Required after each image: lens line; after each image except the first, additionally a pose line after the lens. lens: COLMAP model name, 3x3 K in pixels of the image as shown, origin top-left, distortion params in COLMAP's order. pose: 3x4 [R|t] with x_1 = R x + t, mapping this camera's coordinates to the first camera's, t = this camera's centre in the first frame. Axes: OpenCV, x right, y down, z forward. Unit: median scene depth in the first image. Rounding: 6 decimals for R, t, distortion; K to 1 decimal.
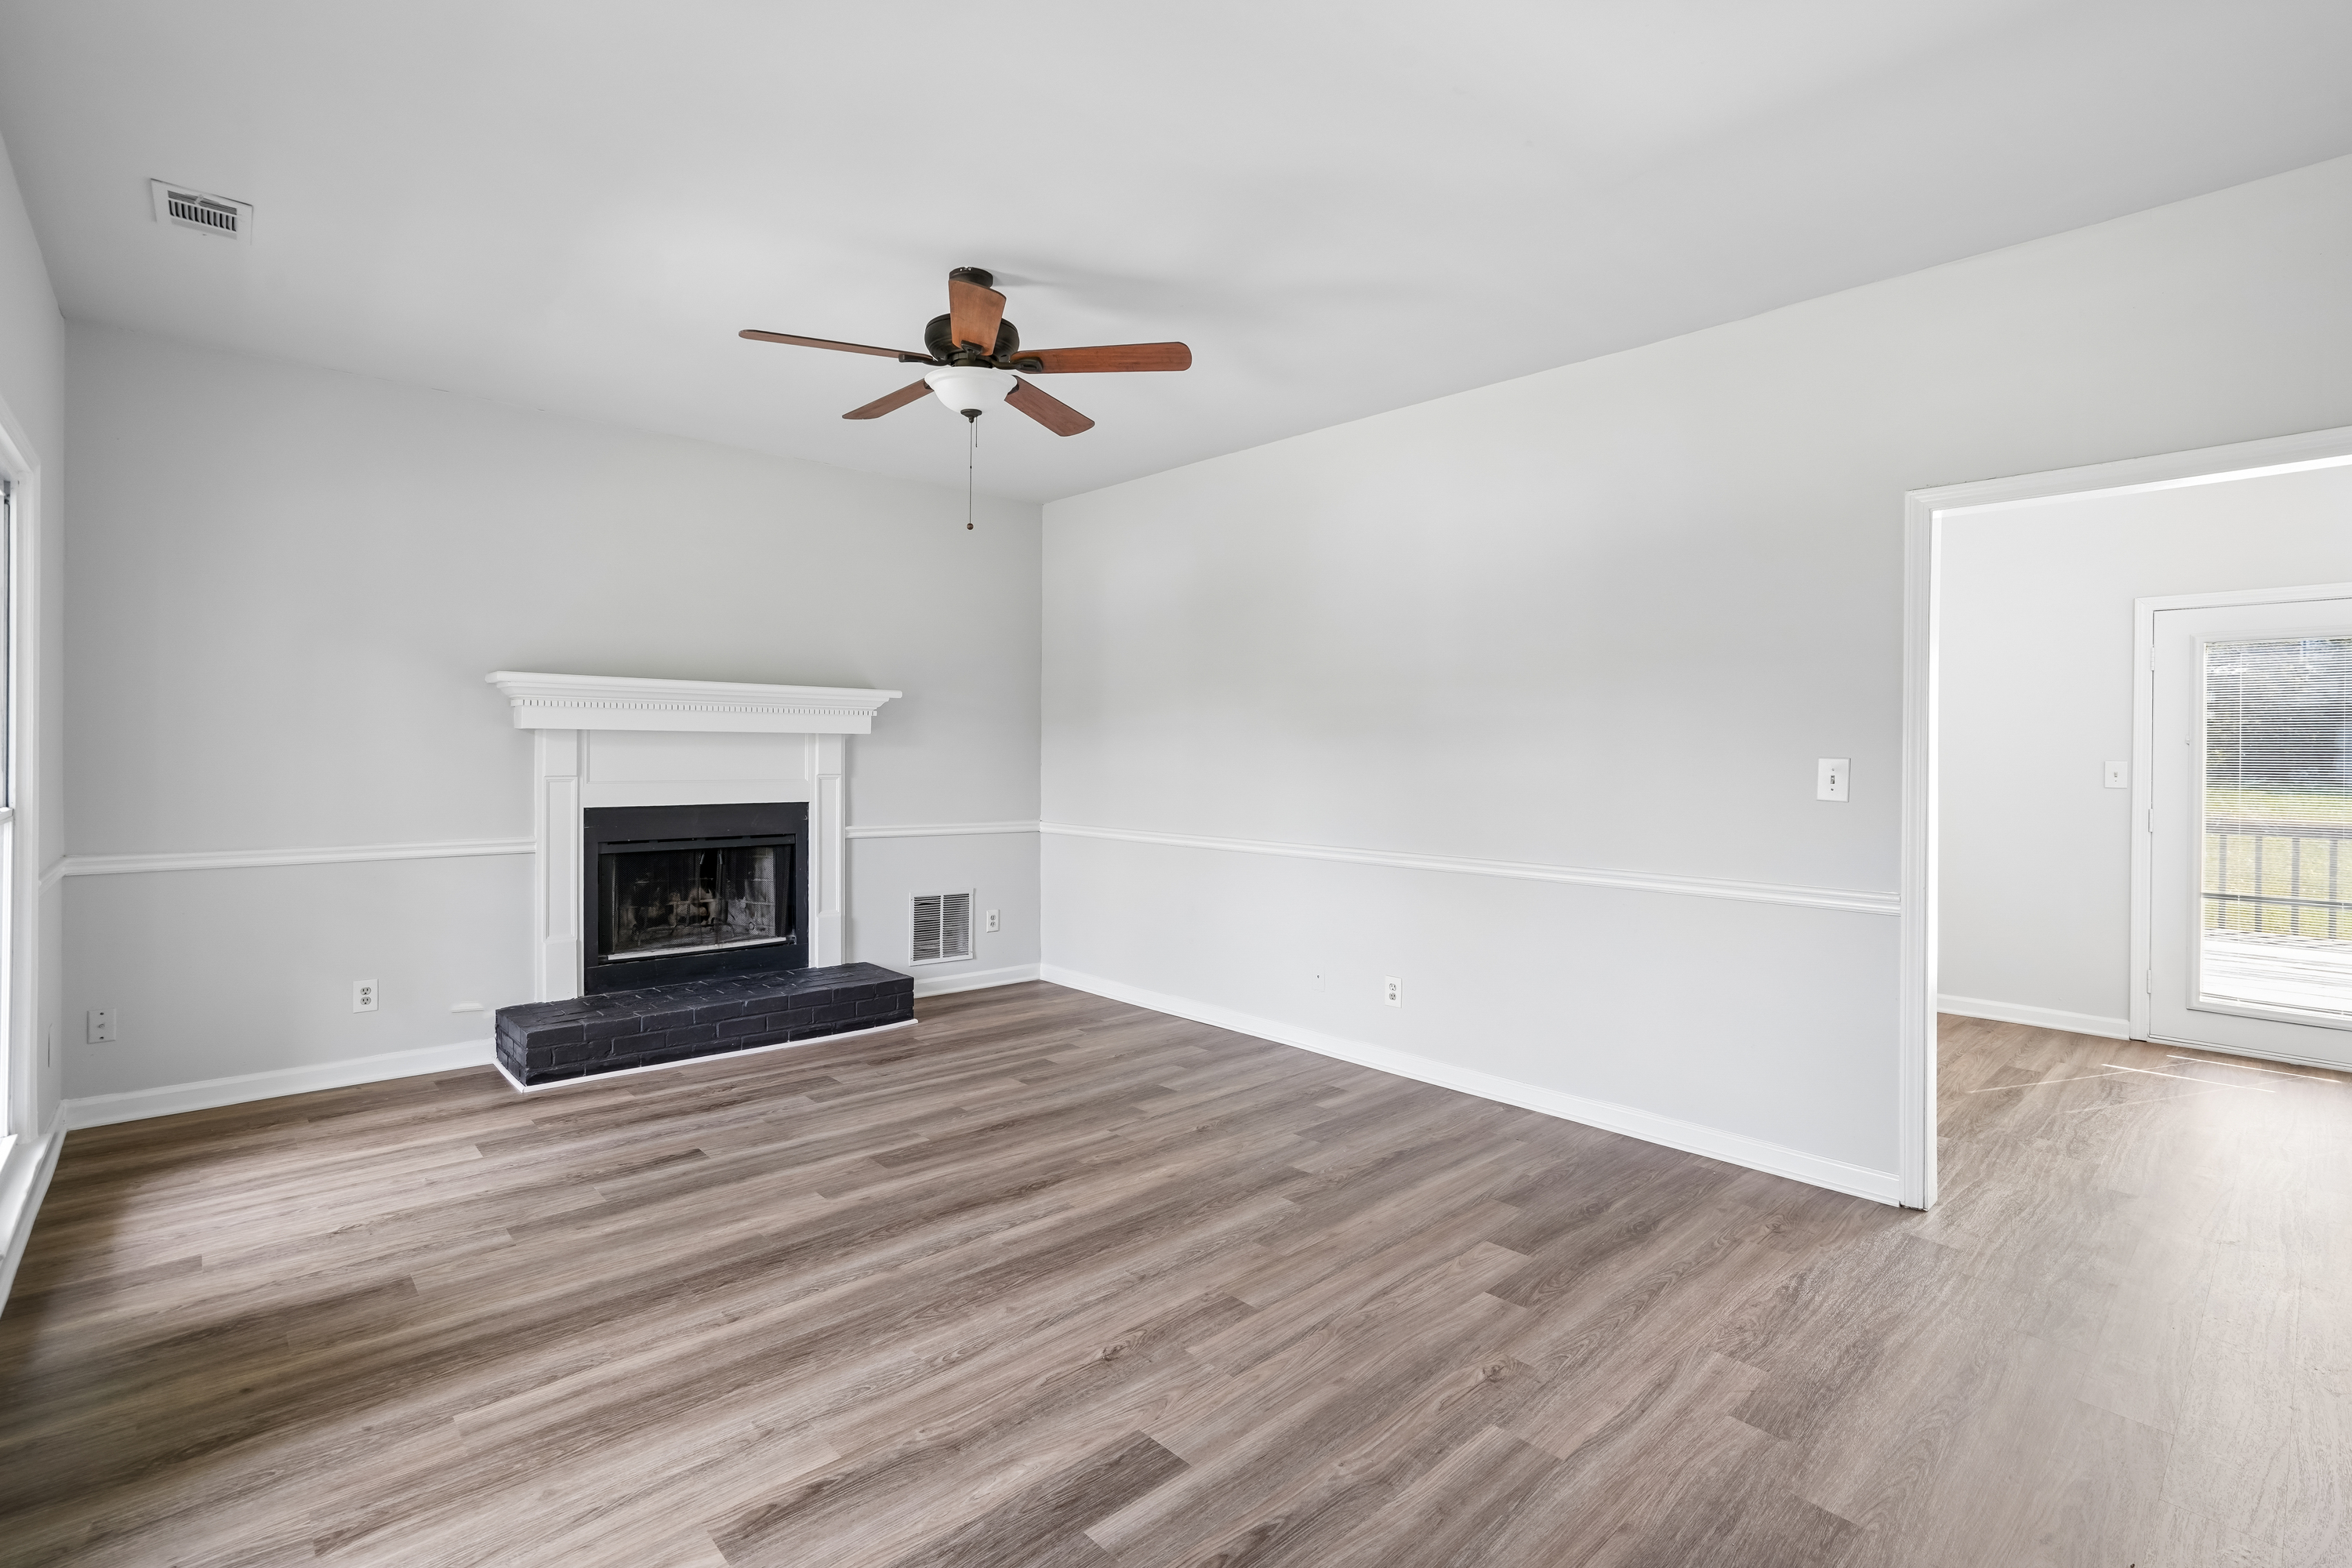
lens RADIAL K [[1082.5, 0, 1164.8], [0, 1082.5, 778.7], [0, 0, 1]] dist [-0.062099, 0.028013]
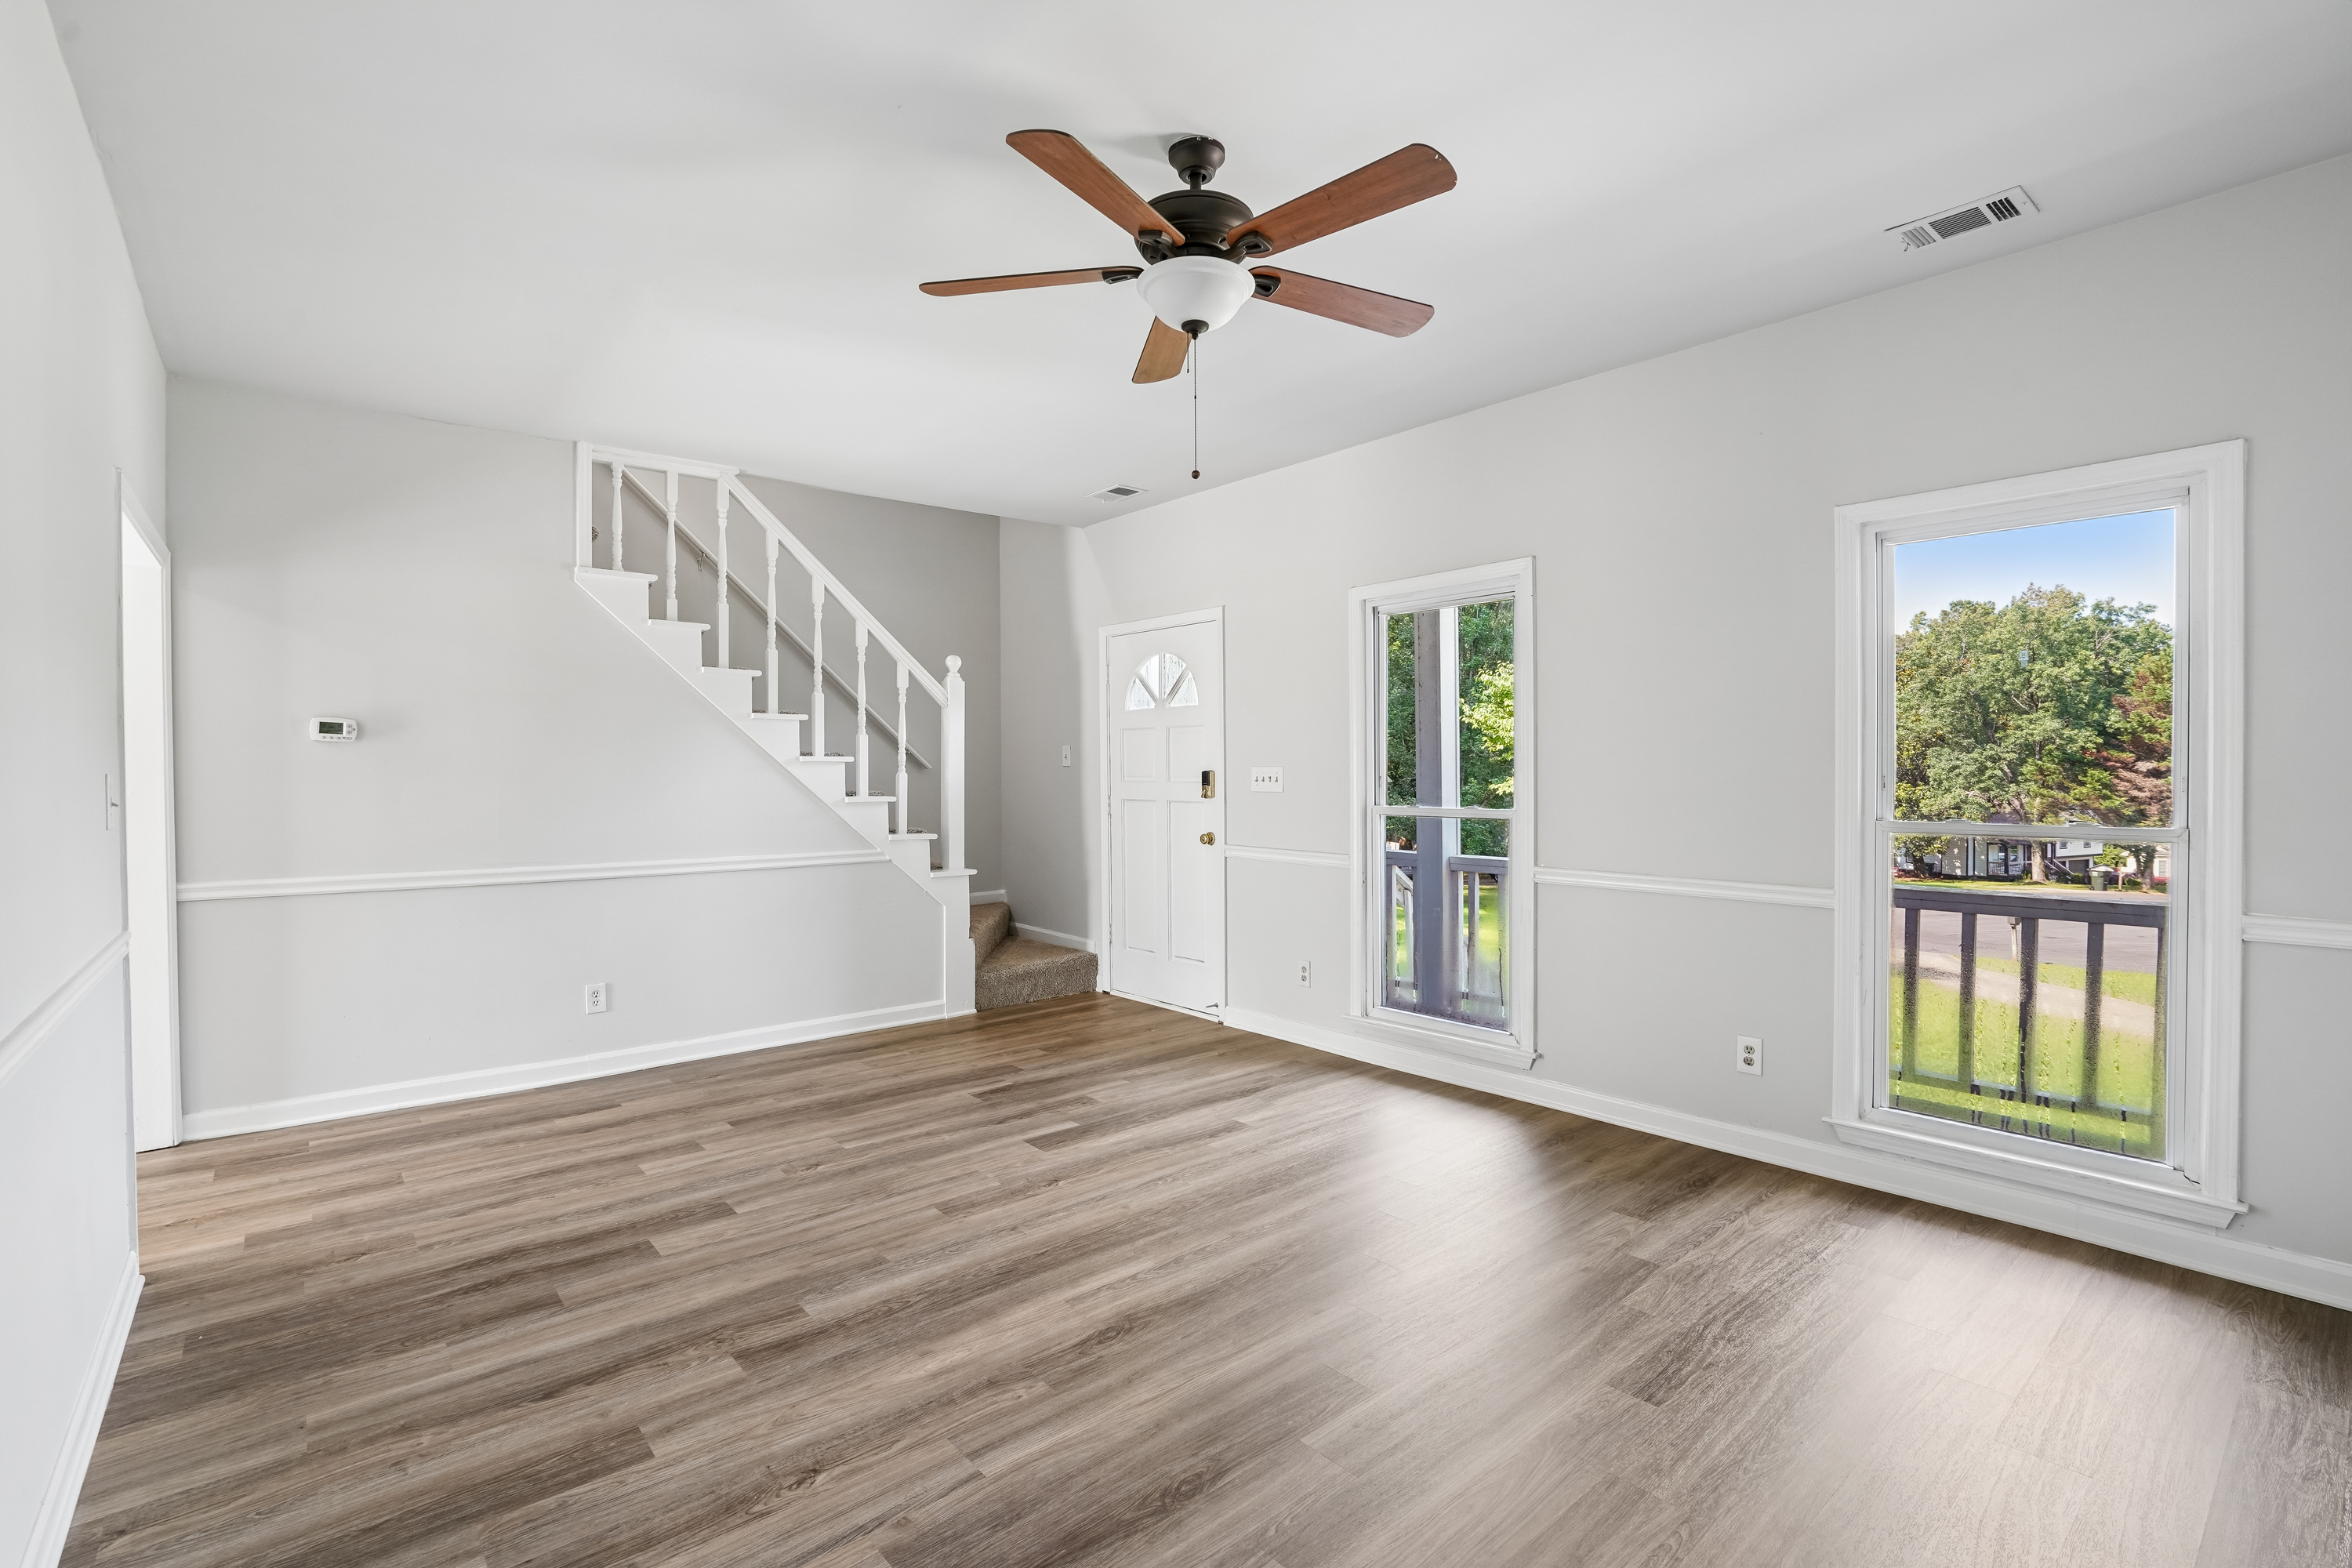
lens RADIAL K [[1091.0, 0, 1173.0], [0, 1091.0, 797.6], [0, 0, 1]] dist [-0.071931, 0.026464]
pose [[-0.999241, -0.004886, 0.038643, -0.197898], [-0.002849, 0.998612, 0.052593, -0.046039], [-0.038846, 0.052443, -0.997868, 1.796953]]
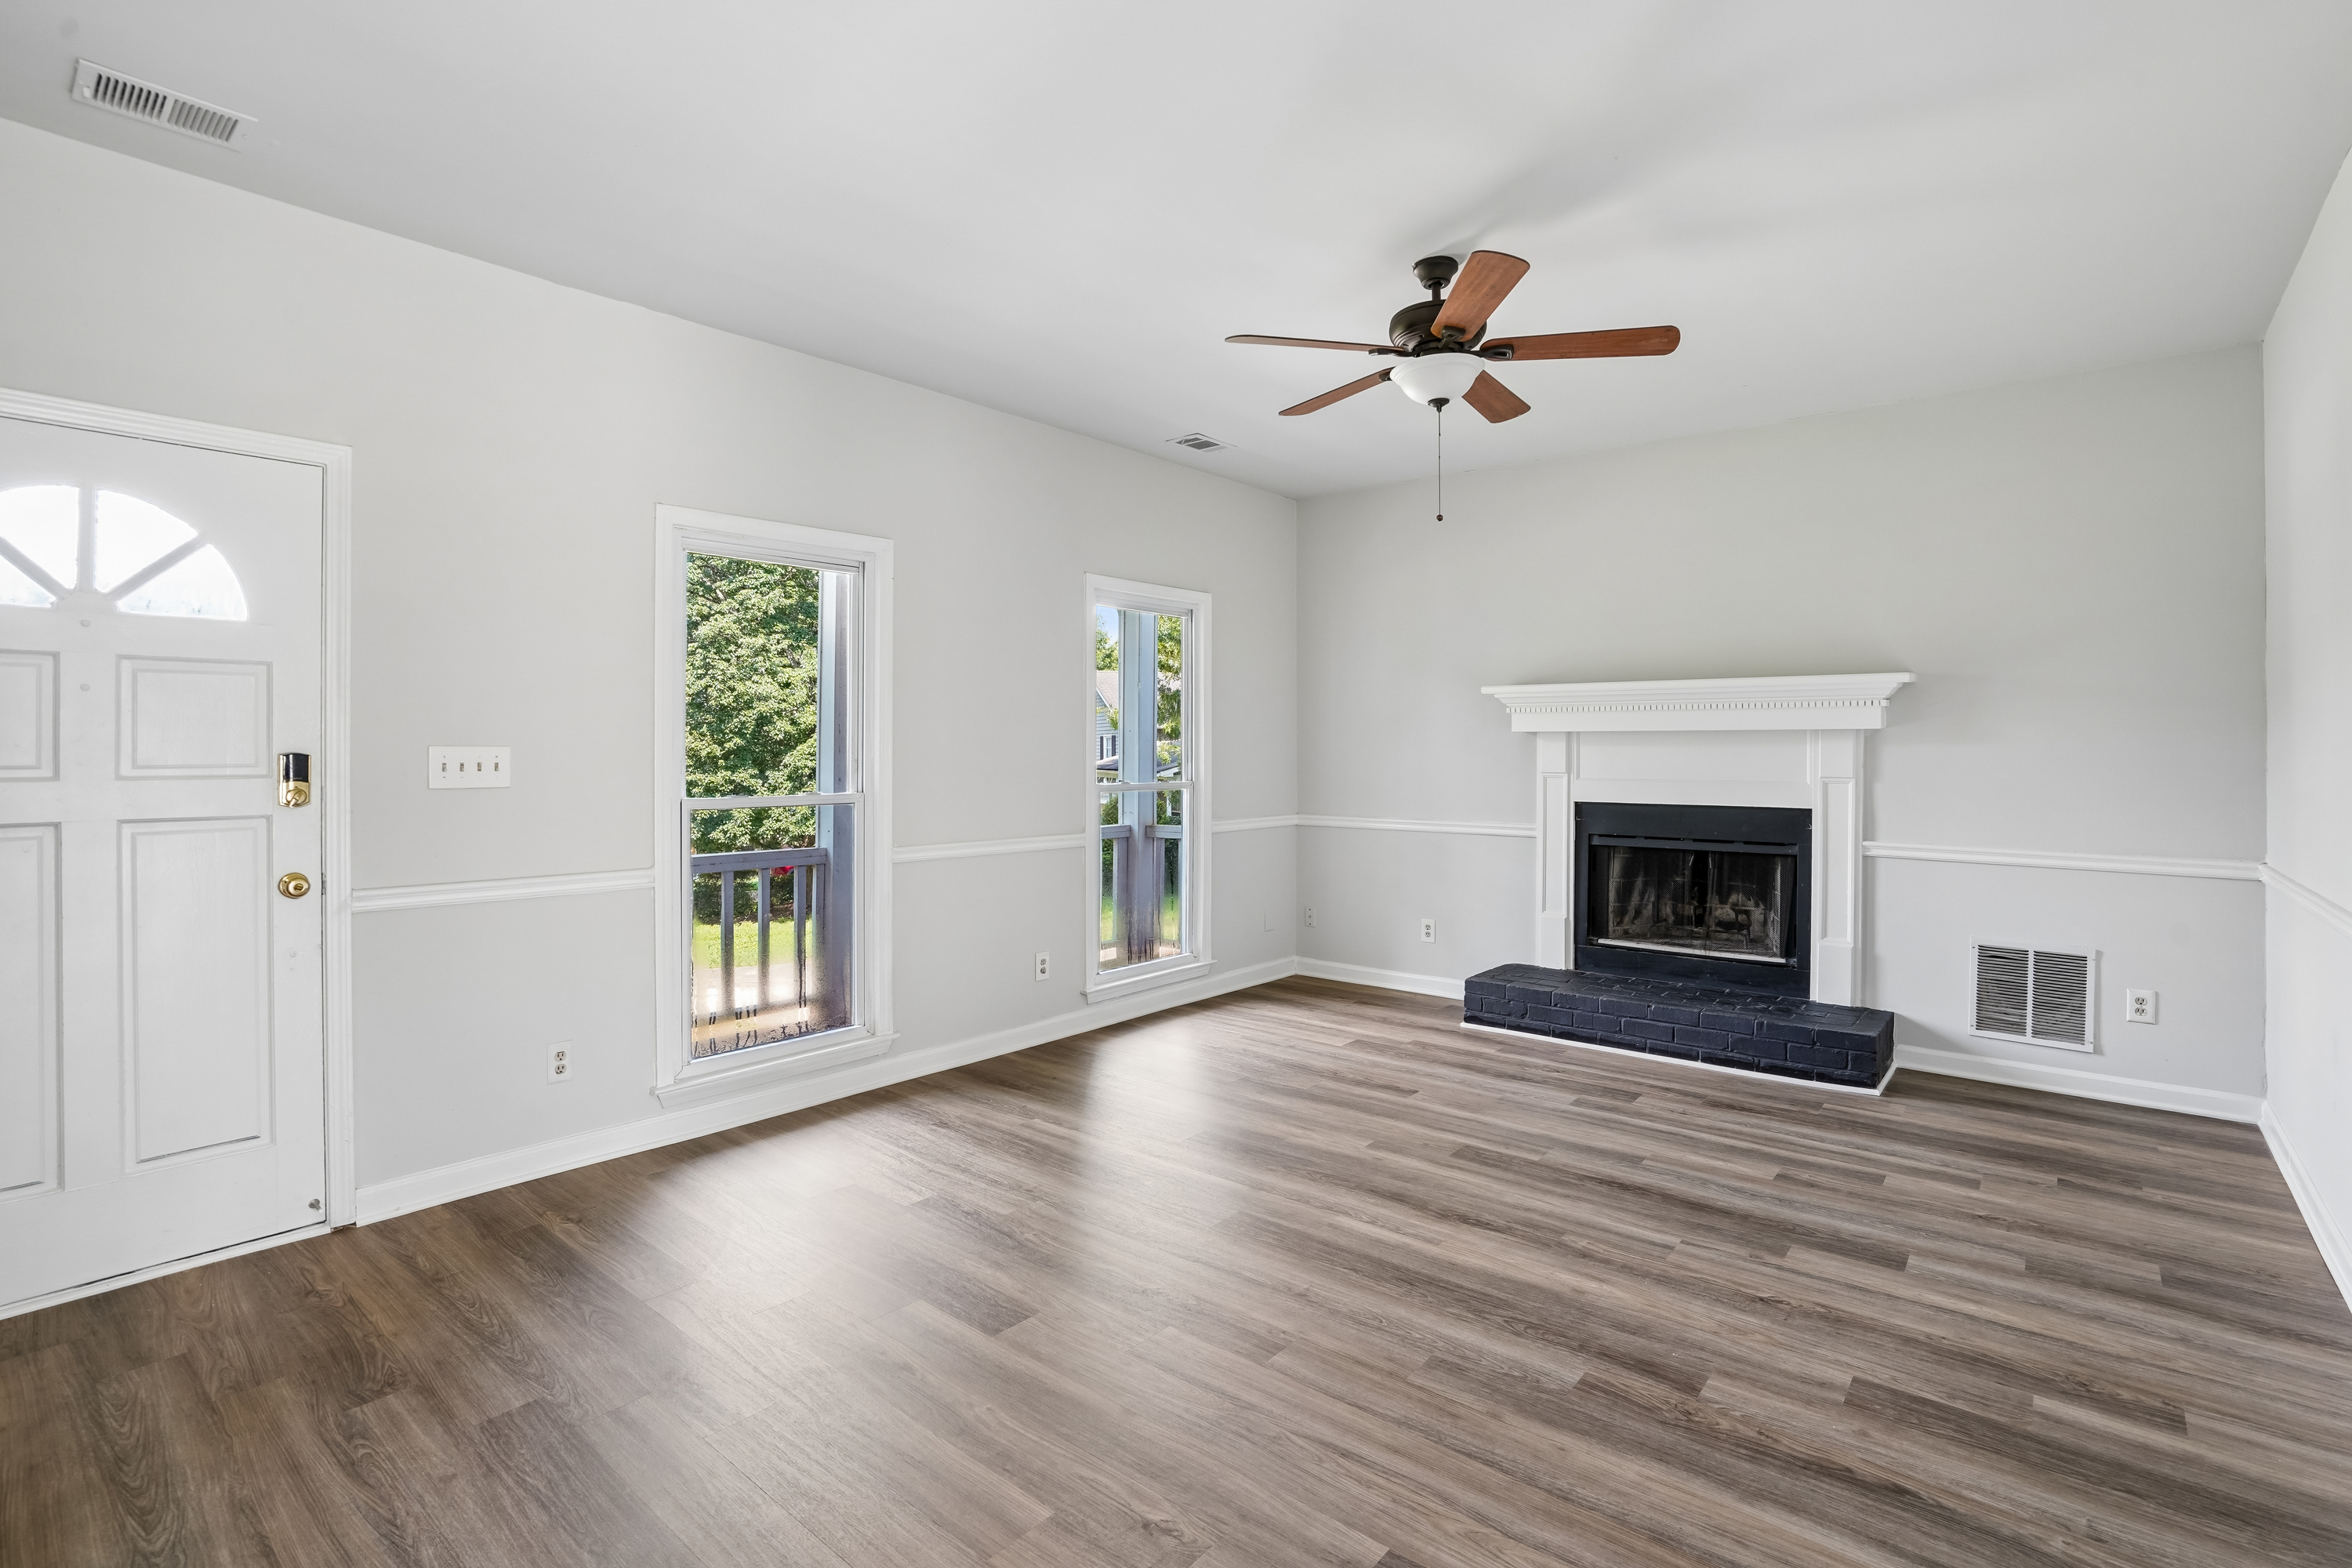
lens RADIAL K [[1089.4, 0, 1176.0], [0, 1089.4, 784.0], [0, 0, 1]] dist [-0.059766, 0.021019]
pose [[0.132050, 0.022598, -0.990985, 0.770286], [-0.023481, 0.999531, 0.019664, -0.005814], [0.990965, 0.020673, 0.132518, 0.637896]]
